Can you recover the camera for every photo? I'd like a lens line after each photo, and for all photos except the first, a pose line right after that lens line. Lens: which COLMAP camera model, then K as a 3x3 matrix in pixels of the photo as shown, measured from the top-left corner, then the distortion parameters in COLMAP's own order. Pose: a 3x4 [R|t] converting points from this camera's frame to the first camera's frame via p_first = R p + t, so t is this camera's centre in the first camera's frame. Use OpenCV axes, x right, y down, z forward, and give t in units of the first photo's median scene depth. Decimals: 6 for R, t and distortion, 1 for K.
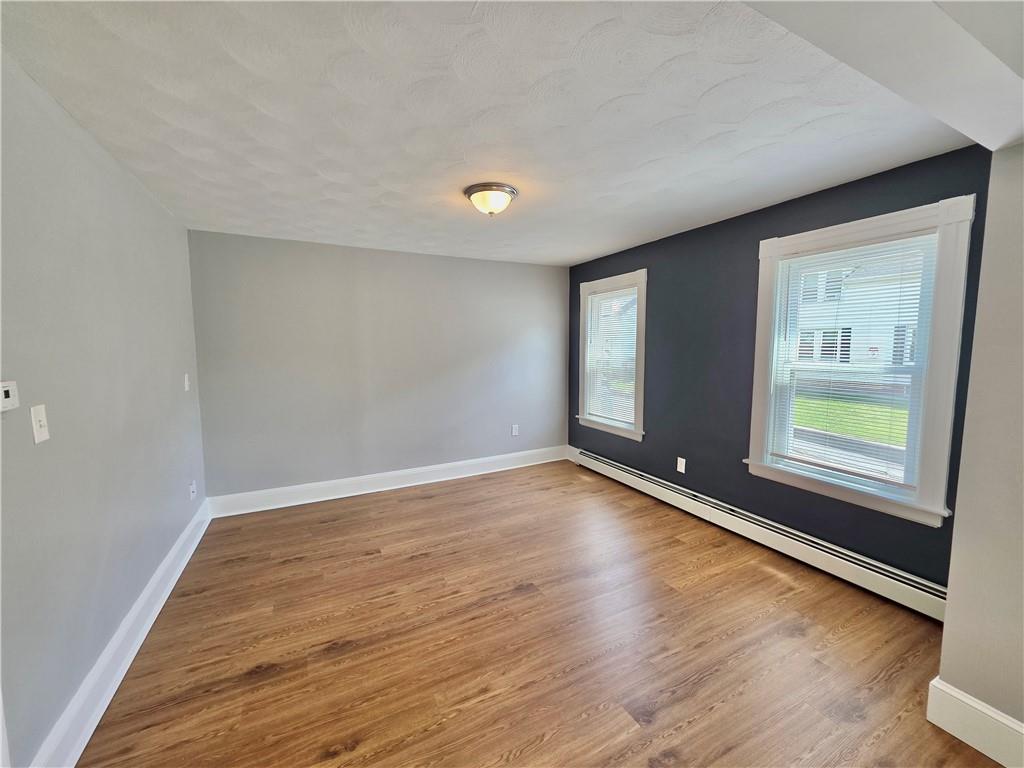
lens RADIAL K [[408.8, 0, 517.6], [0, 408.8, 383.7], [0, 0, 1]] dist [0.006407, 0.000135]
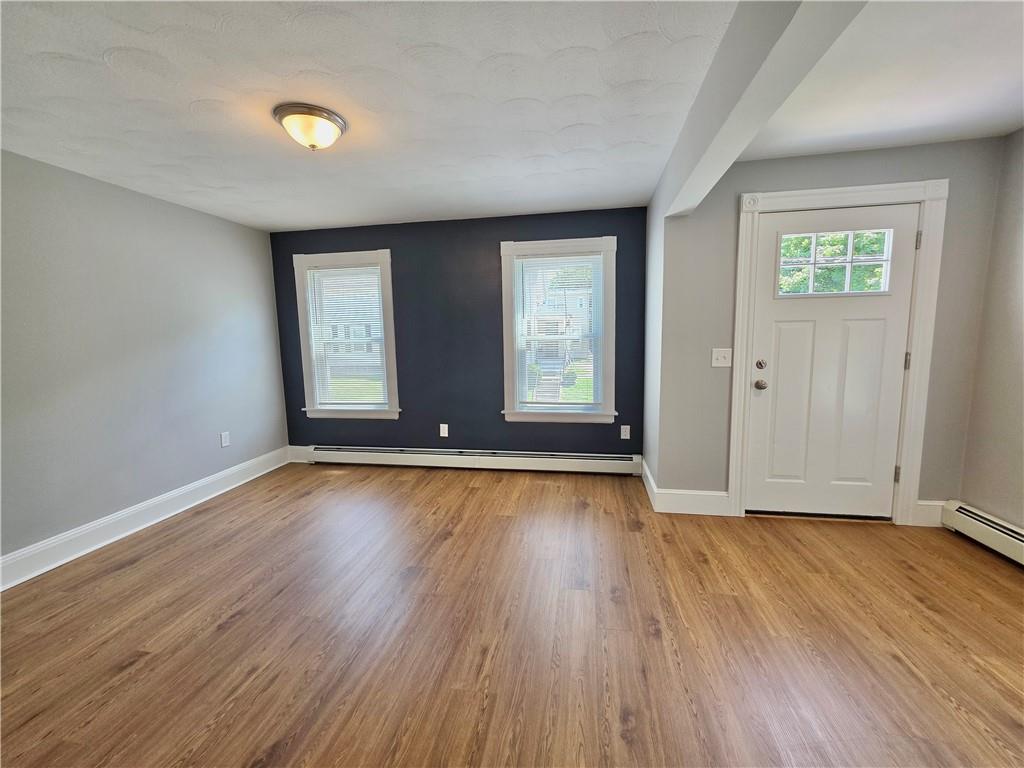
lens RADIAL K [[408.8, 0, 517.6], [0, 408.8, 383.7], [0, 0, 1]] dist [0.006407, 0.000135]
pose [[0.598715, -0.097923, 0.794954, -0.368366], [0.093059, 0.994281, 0.052390, 0.031011], [-0.795538, 0.042611, 0.604403, 0.152235]]
